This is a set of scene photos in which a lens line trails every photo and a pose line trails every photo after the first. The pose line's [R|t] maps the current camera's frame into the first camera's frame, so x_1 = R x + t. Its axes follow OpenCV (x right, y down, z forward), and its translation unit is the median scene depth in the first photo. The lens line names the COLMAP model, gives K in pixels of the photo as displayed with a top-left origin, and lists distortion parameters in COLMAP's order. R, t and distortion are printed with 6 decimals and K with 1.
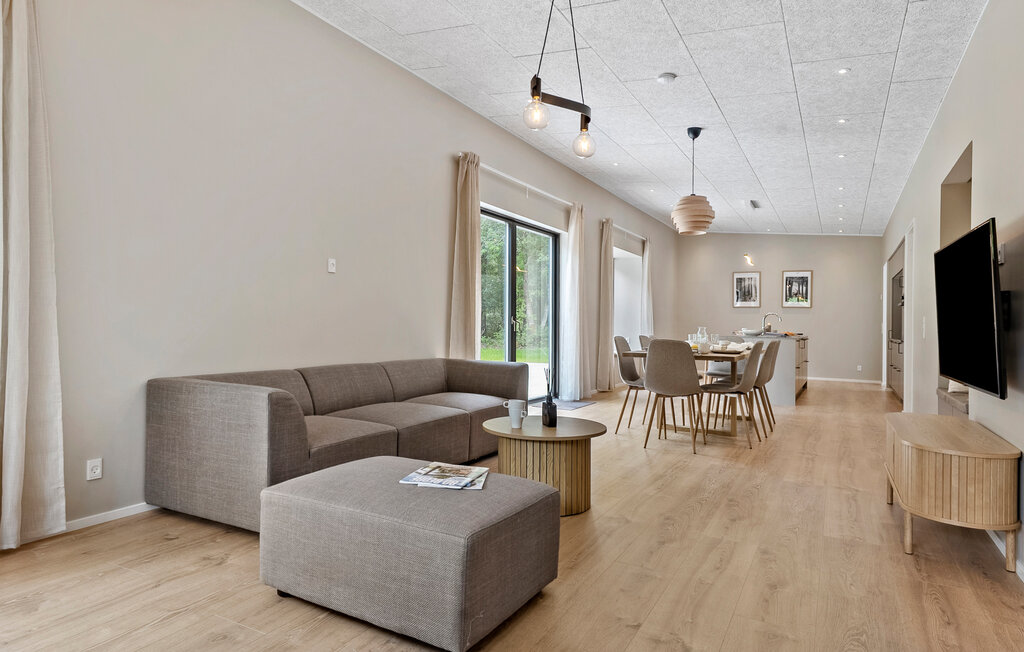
lens RADIAL K [[588.6, 0, 508.9], [0, 588.6, 307.0], [0, 0, 1]] dist [0.002567, 0.000201]
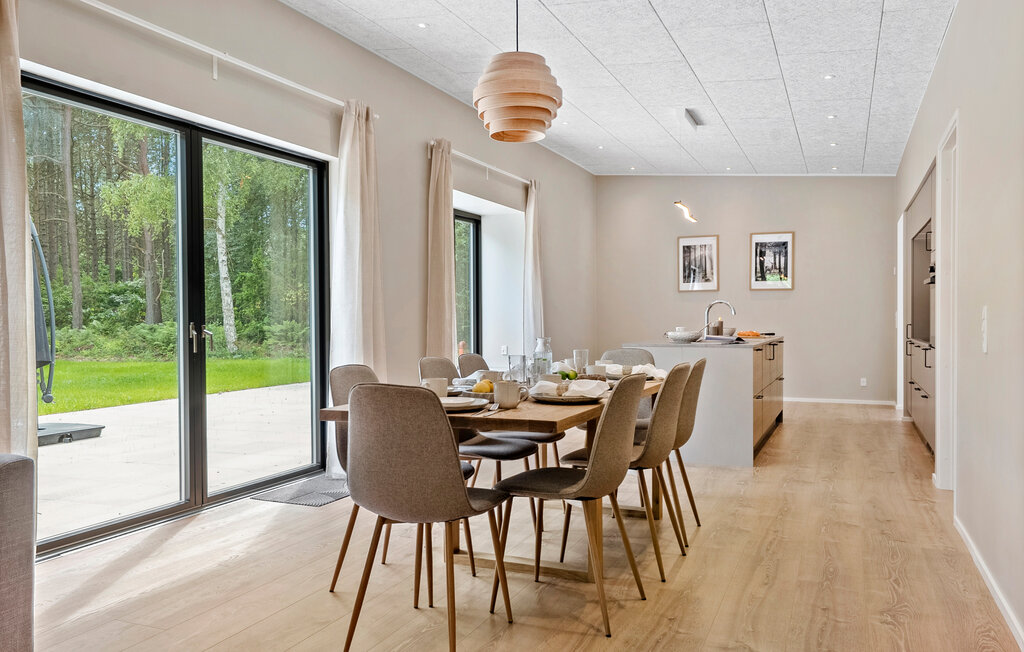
lens RADIAL K [[789.8, 0, 512.0], [0, 789.8, 326.0], [0, 0, 1]] dist [-0.004036, 0.000402]
pose [[0.993114, -0.028303, 0.113679, 0.152780], [0.023937, 0.998929, 0.039595, -0.000726], [-0.114678, -0.036602, 0.992728, 0.247845]]
